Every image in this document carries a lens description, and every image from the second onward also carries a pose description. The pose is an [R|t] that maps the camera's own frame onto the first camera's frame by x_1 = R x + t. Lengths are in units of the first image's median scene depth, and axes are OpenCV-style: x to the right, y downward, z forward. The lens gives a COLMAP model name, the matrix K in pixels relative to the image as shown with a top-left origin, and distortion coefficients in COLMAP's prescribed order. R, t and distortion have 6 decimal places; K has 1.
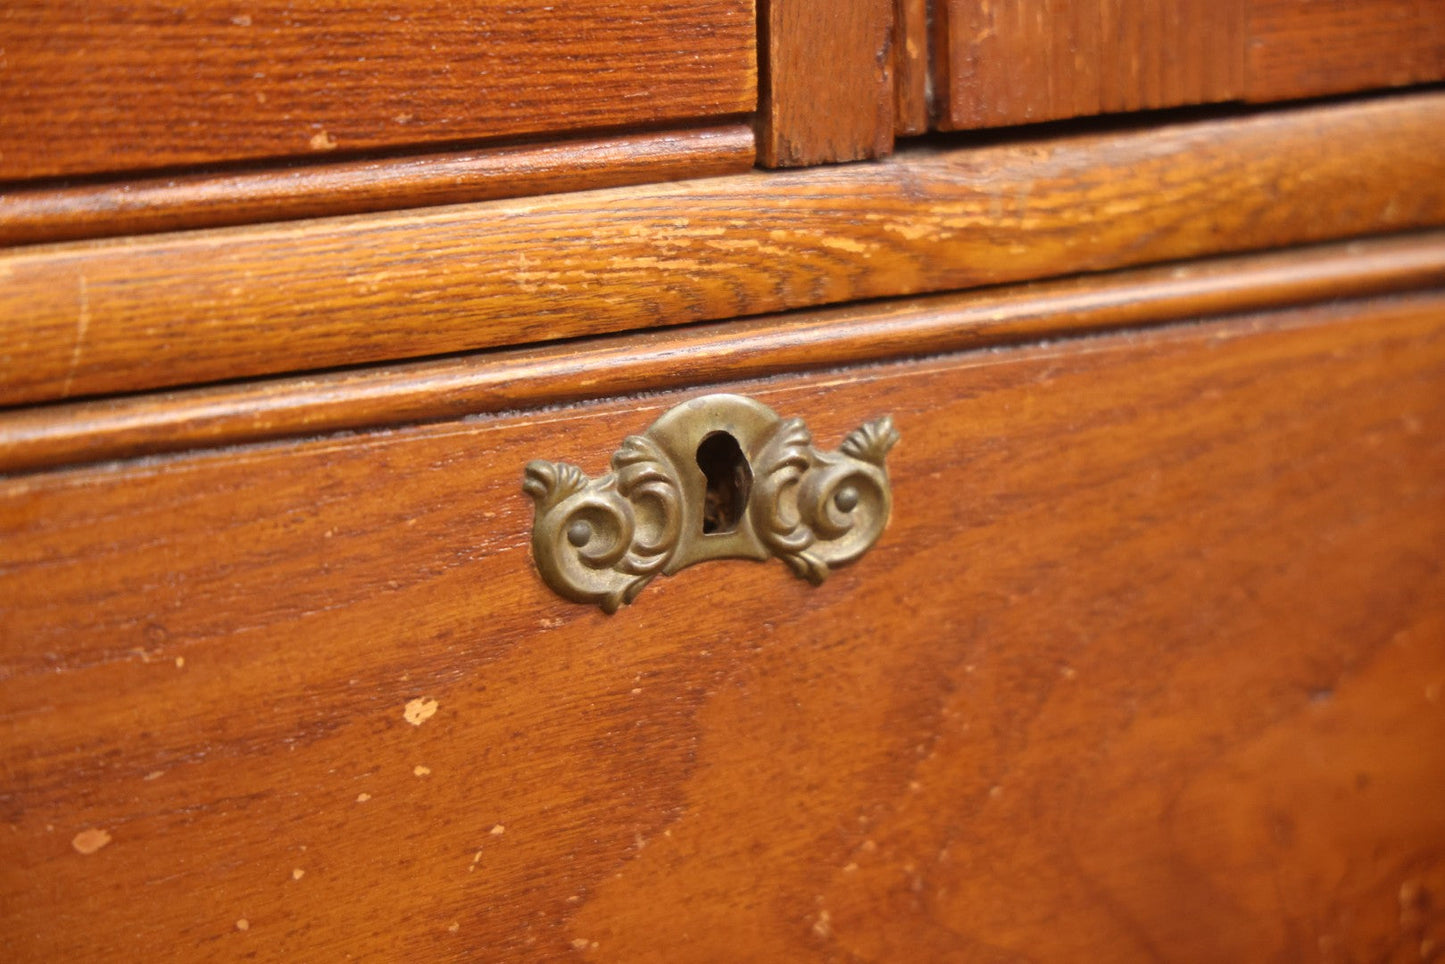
lens RADIAL K [[4097.9, 0, 722.1], [0, 4097.9, 456.6], [0, 0, 1]] dist [0.511096, 0.312444]
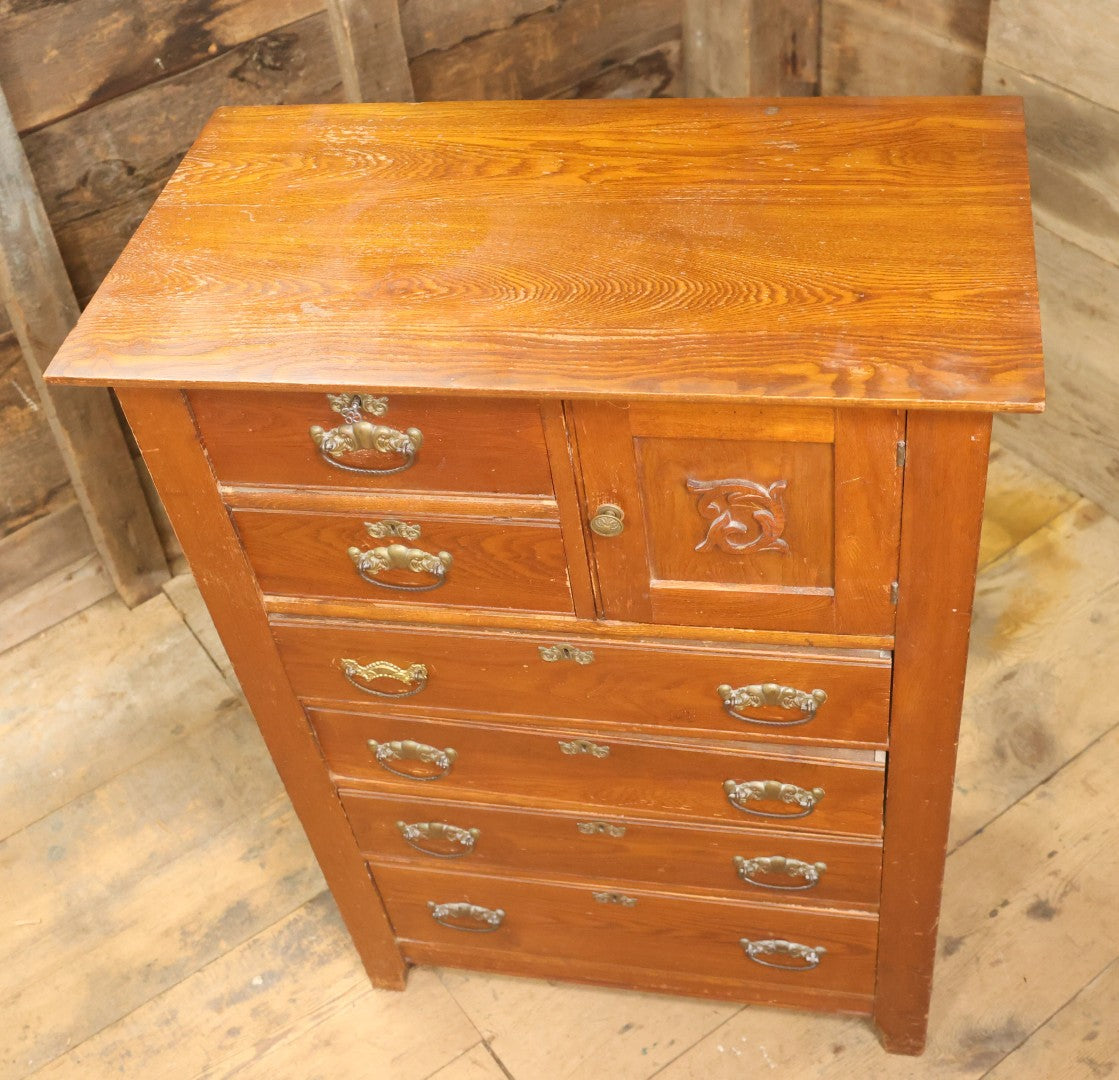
lens RADIAL K [[1511.5, 0, 538.9], [0, 1511.5, 464.1], [0, 0, 1]] dist [-0.100472, 0.065788]
pose [[0.801452, 0.346850, -0.487207, 1.057478], [-0.035271, 0.840641, 0.540443, -1.584164], [0.597018, -0.415955, 0.685967, -0.643384]]
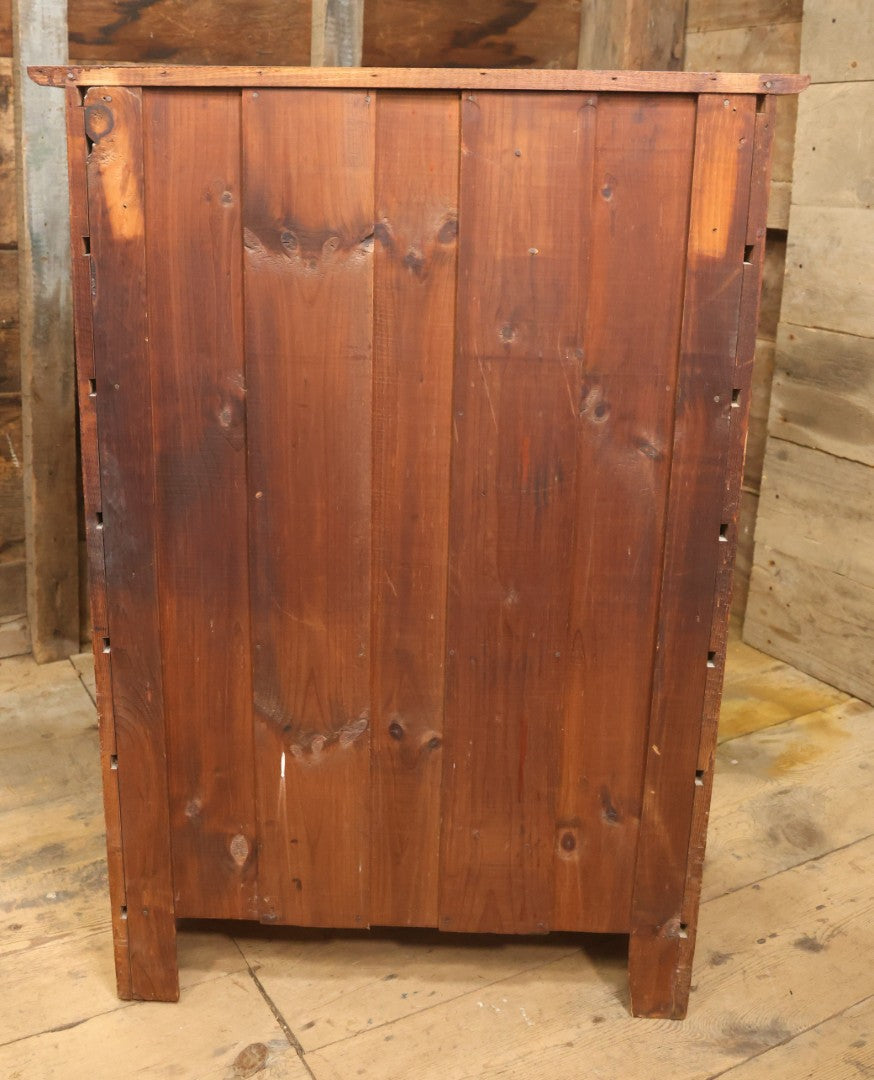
lens RADIAL K [[1167.9, 0, 395.3], [0, 1167.9, 436.7], [0, 0, 1]] dist [-0.105579, 0.071821]
pose [[0.729653, 0.200948, -0.653626, 1.478022], [-0.182775, 0.978382, 0.096754, -0.159528], [0.658938, 0.048870, 0.750608, -0.751125]]
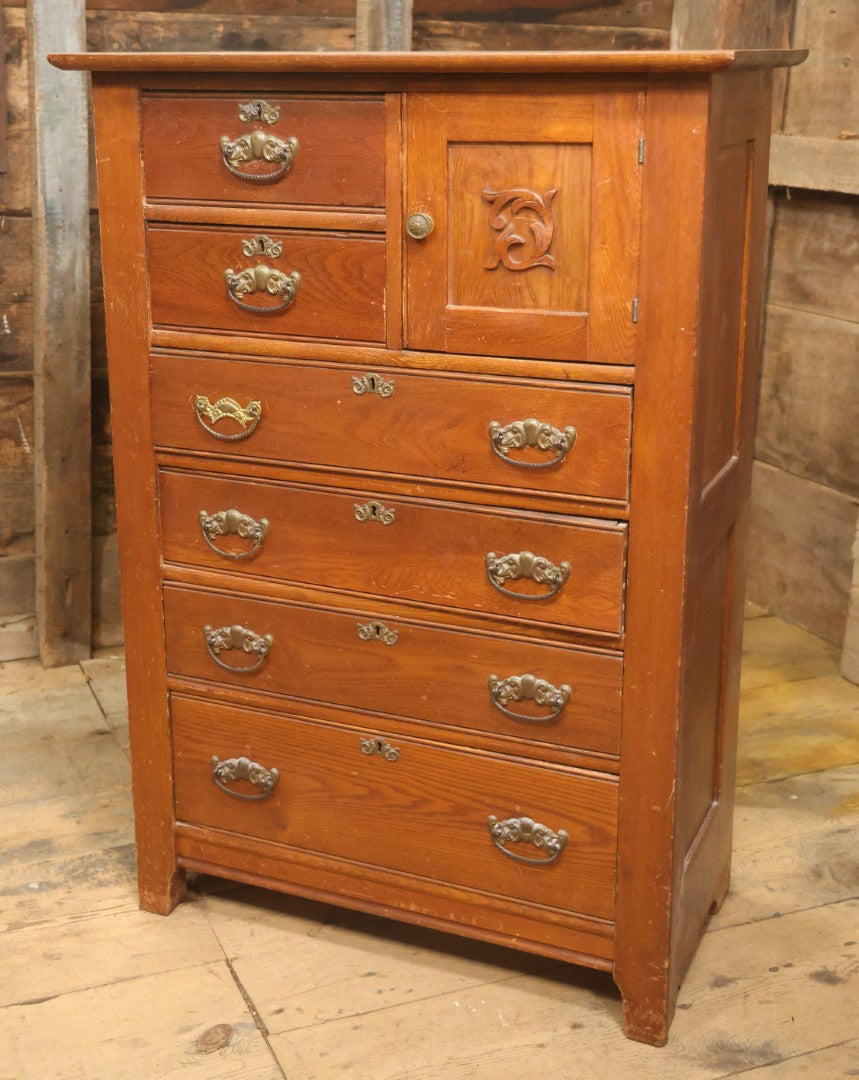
lens RADIAL K [[1517.9, 0, 395.8], [0, 1517.9, 452.4], [0, 0, 1]] dist [-0.007565, 0.132859]
pose [[0.653696, 0.214582, -0.725697, 2.227356], [-0.193697, 0.974455, 0.113658, -0.210605], [0.731549, 0.066268, 0.678561, -1.040522]]
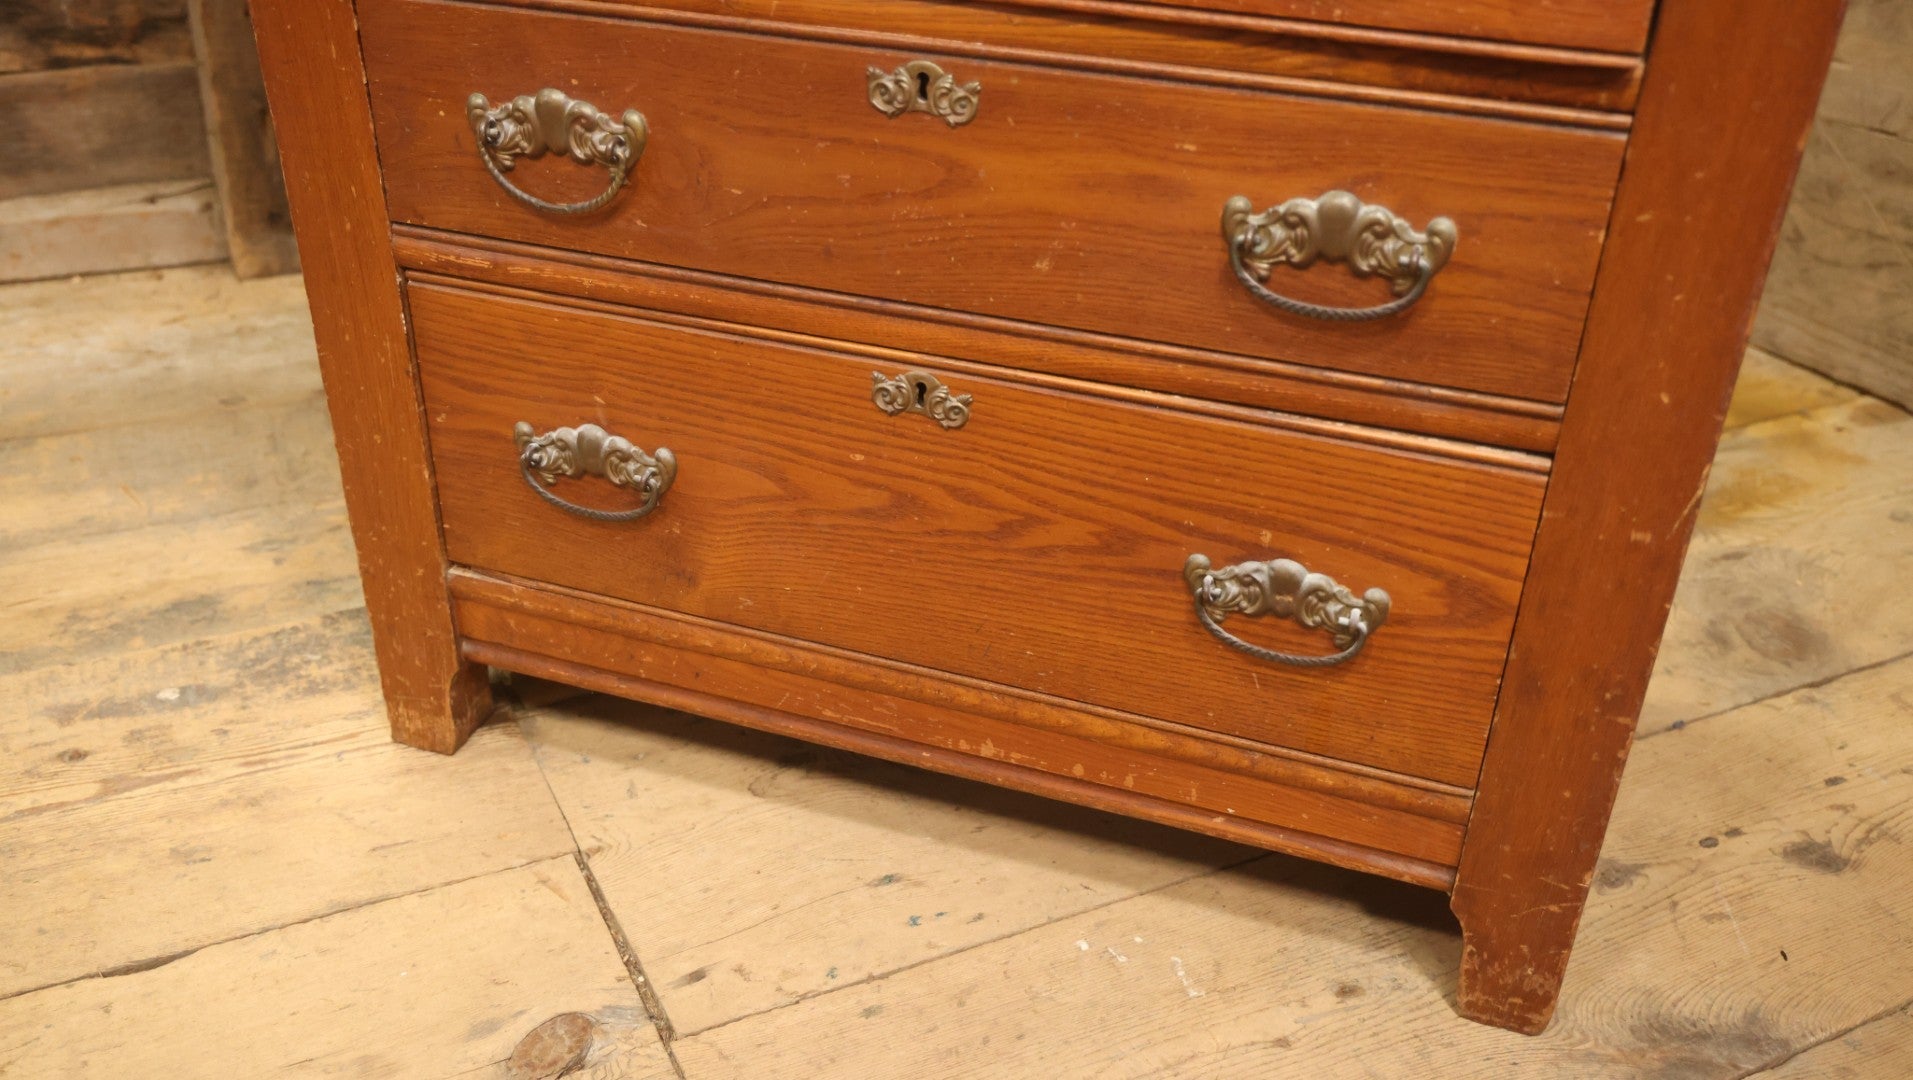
lens RADIAL K [[1715.7, 0, 952.0], [0, 1715.7, 641.6], [0, 0, 1]] dist [-0.033678, 0.110515]
pose [[0.710122, 0.414954, -0.568806, 0.965719], [-0.211031, 0.896171, 0.390312, 0.373394], [0.671709, -0.157133, 0.723959, 0.061030]]
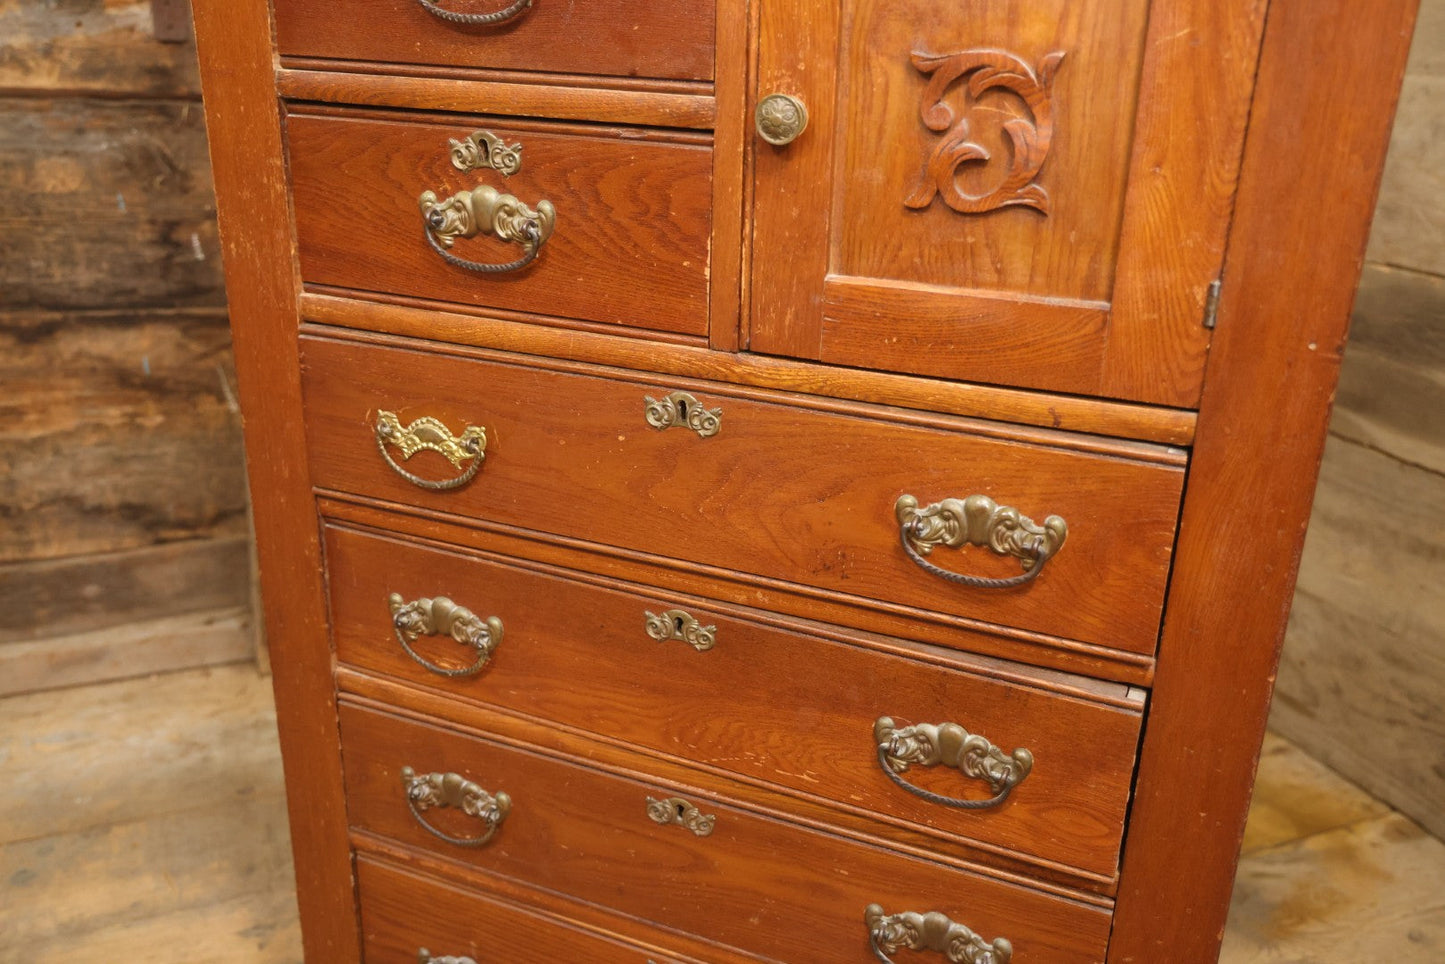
lens RADIAL K [[1295.6, 0, 726.4], [0, 1295.6, 483.6], [0, 0, 1]] dist [-0.037924, 0.117548]
pose [[0.670926, 0.307805, -0.674622, 1.004855], [-0.221535, 0.951430, 0.213782, -0.230264], [0.707659, 0.006020, 0.706529, -0.013827]]
